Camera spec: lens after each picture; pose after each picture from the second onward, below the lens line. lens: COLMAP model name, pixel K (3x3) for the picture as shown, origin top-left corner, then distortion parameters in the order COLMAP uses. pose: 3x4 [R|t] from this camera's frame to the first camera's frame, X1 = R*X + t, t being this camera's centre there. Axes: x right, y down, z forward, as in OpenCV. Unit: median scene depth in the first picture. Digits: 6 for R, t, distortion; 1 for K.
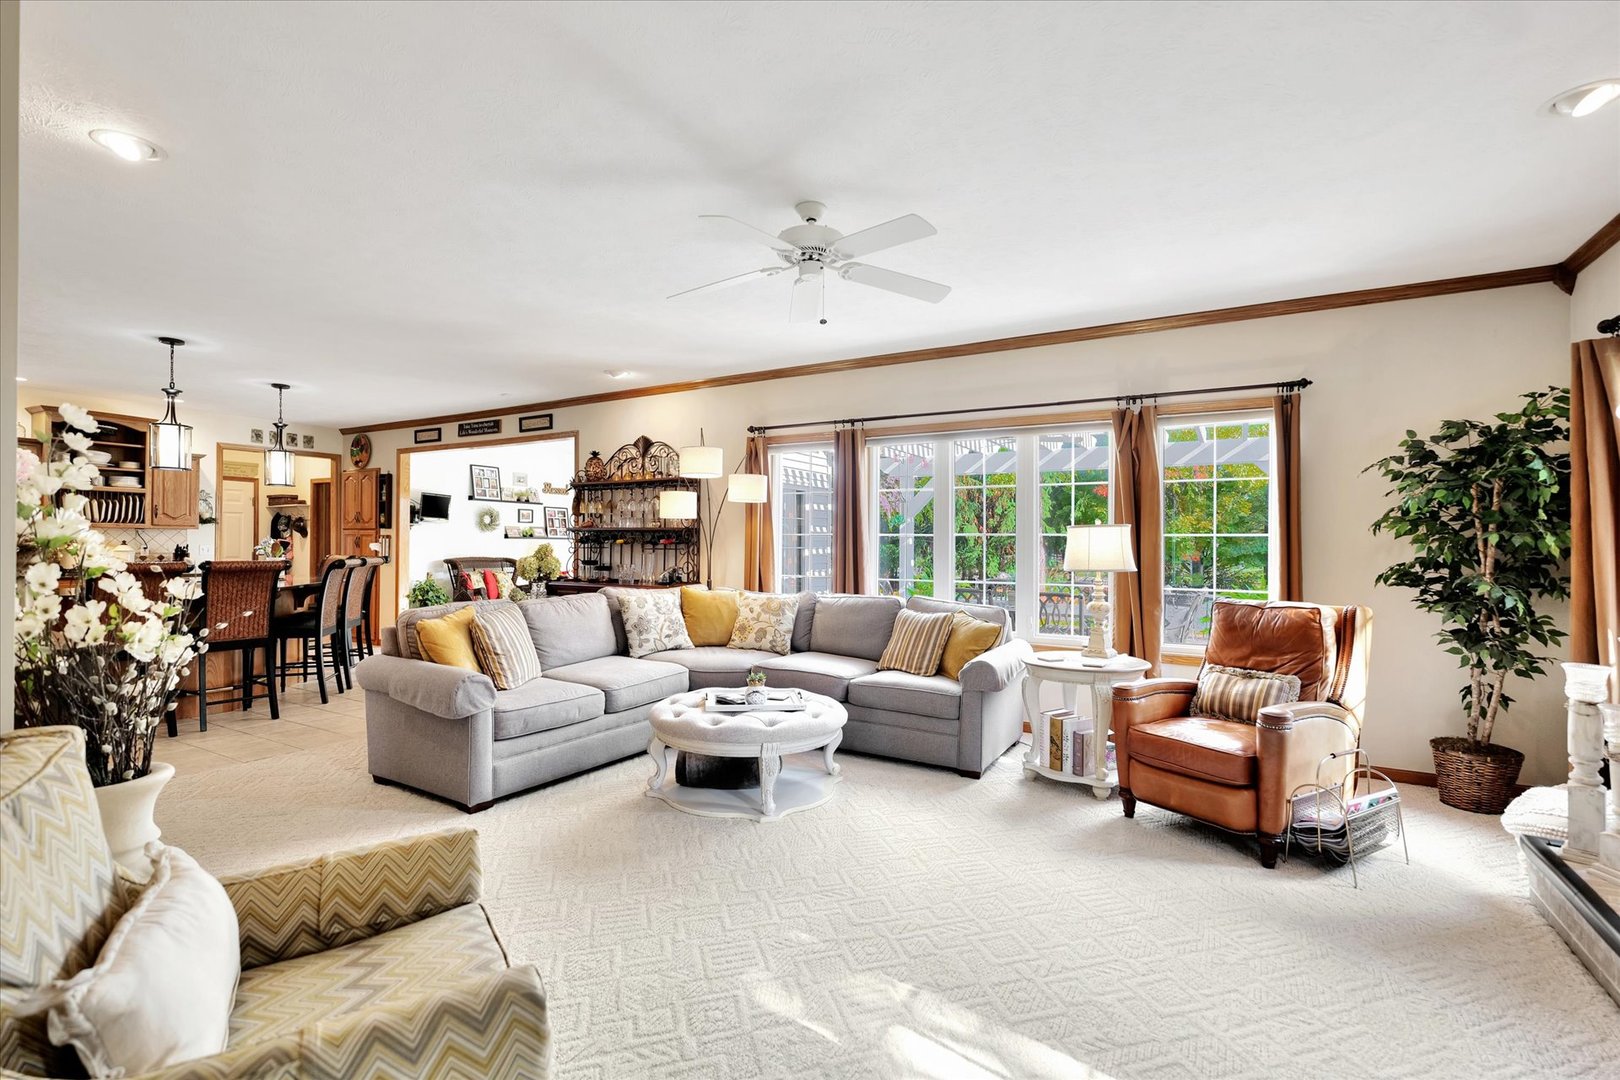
lens RADIAL K [[732.6, 0, 820.4], [0, 732.6, 541.5], [0, 0, 1]] dist [-0.008013, -0.000208]
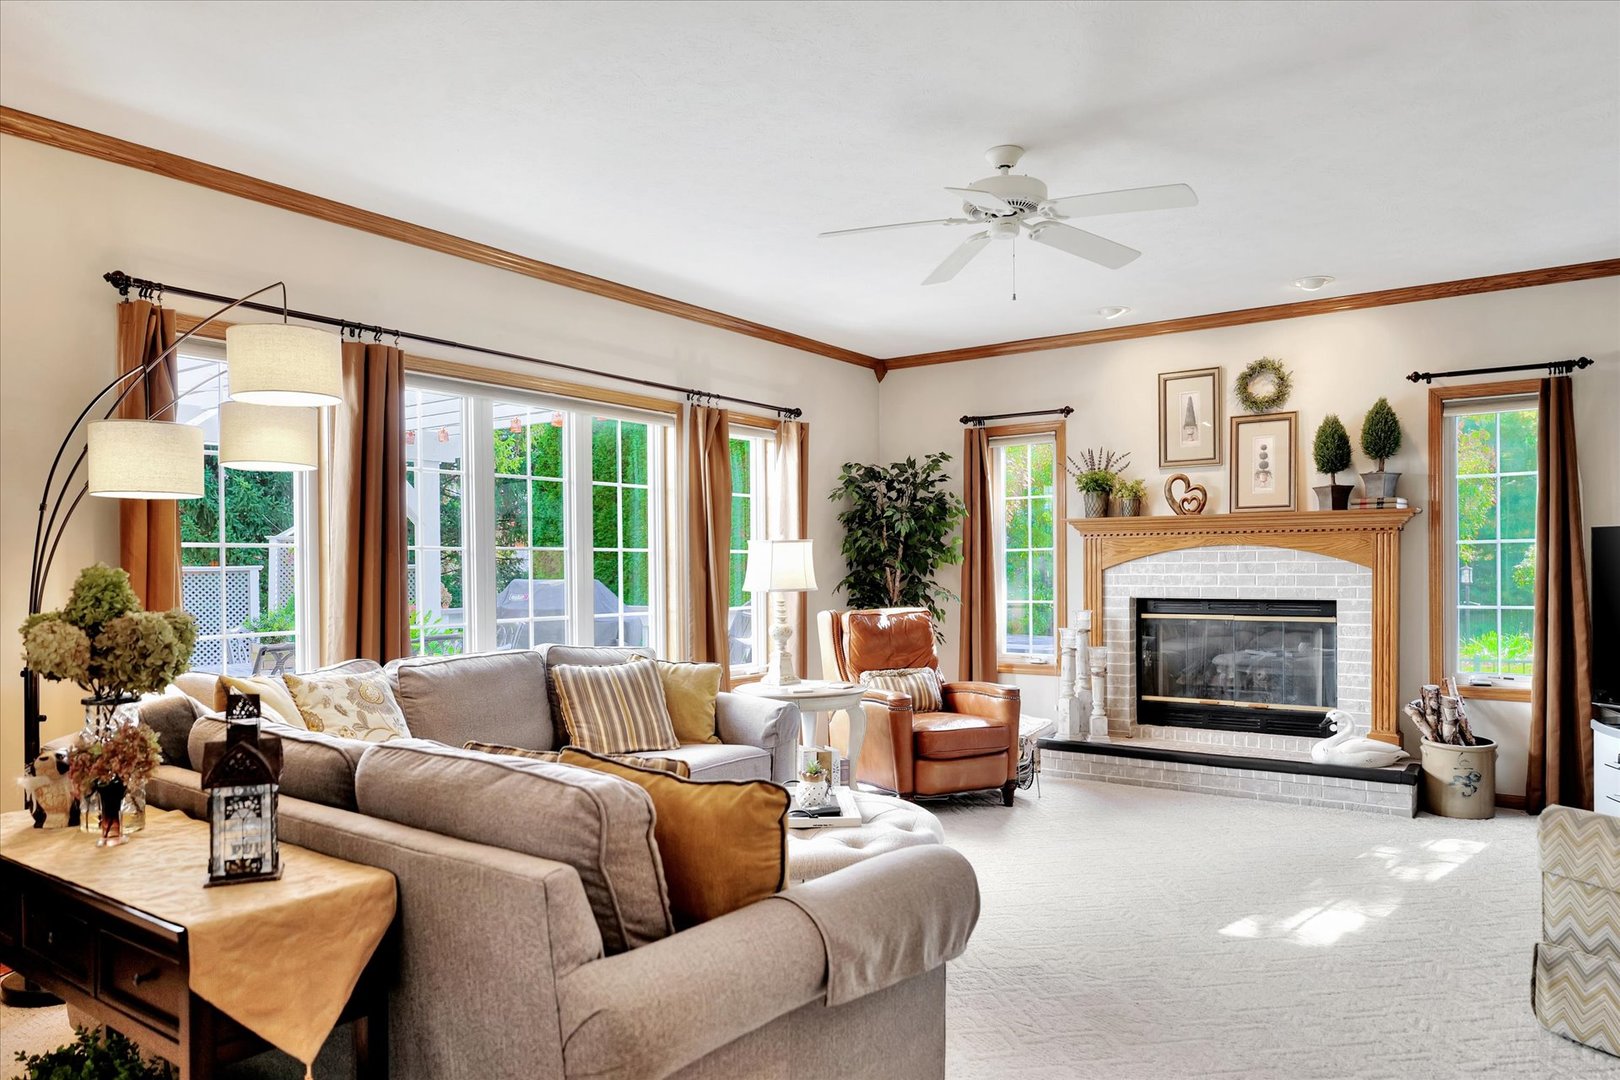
lens RADIAL K [[1037.5, 0, 820.7], [0, 1037.5, 582.3], [0, 0, 1]] dist [0.001495, -0.001336]
pose [[0.101377, -0.025803, 0.994513, -0.485964], [0.003983, 0.999666, 0.025531, -0.001735], [-0.994840, 0.001372, 0.101446, 0.442412]]
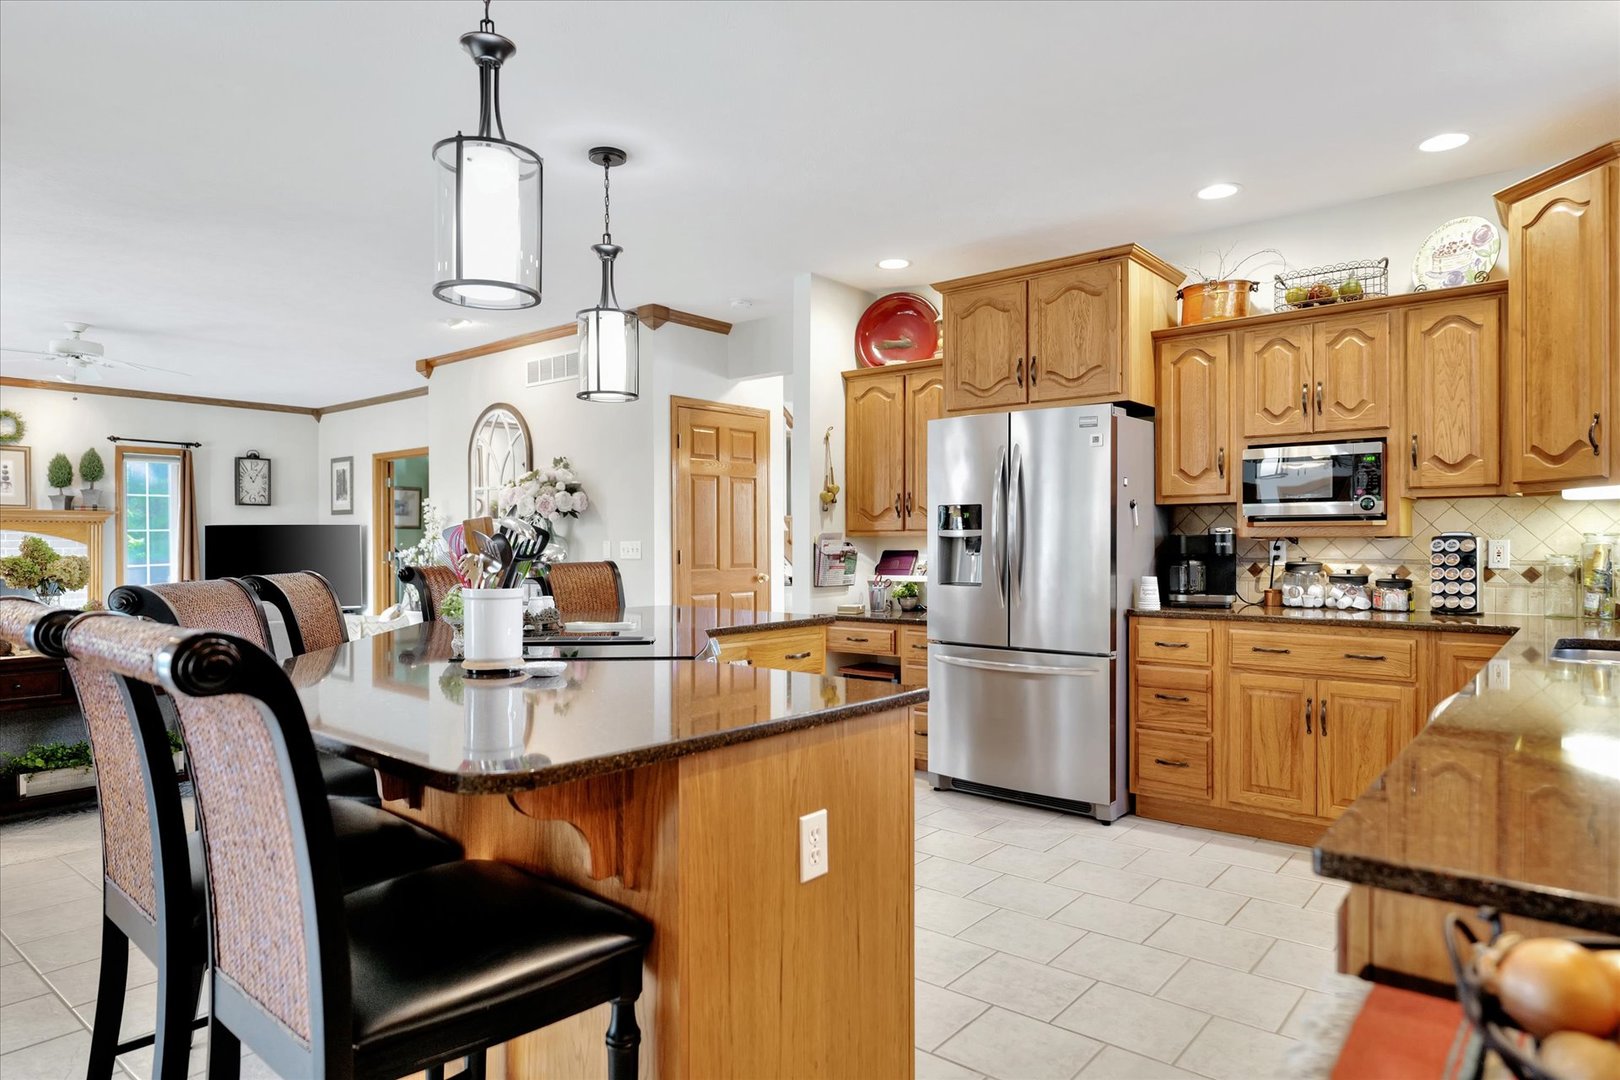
lens RADIAL K [[965.6, 0, 818.0], [0, 965.6, 544.0], [0, 0, 1]] dist [0.001862, -0.002197]
pose [[-0.985686, -0.003825, 0.168551, -0.789752], [-0.004075, 0.999991, -0.001143, 0.005096], [-0.168545, -0.001813, -0.985692, 1.133413]]
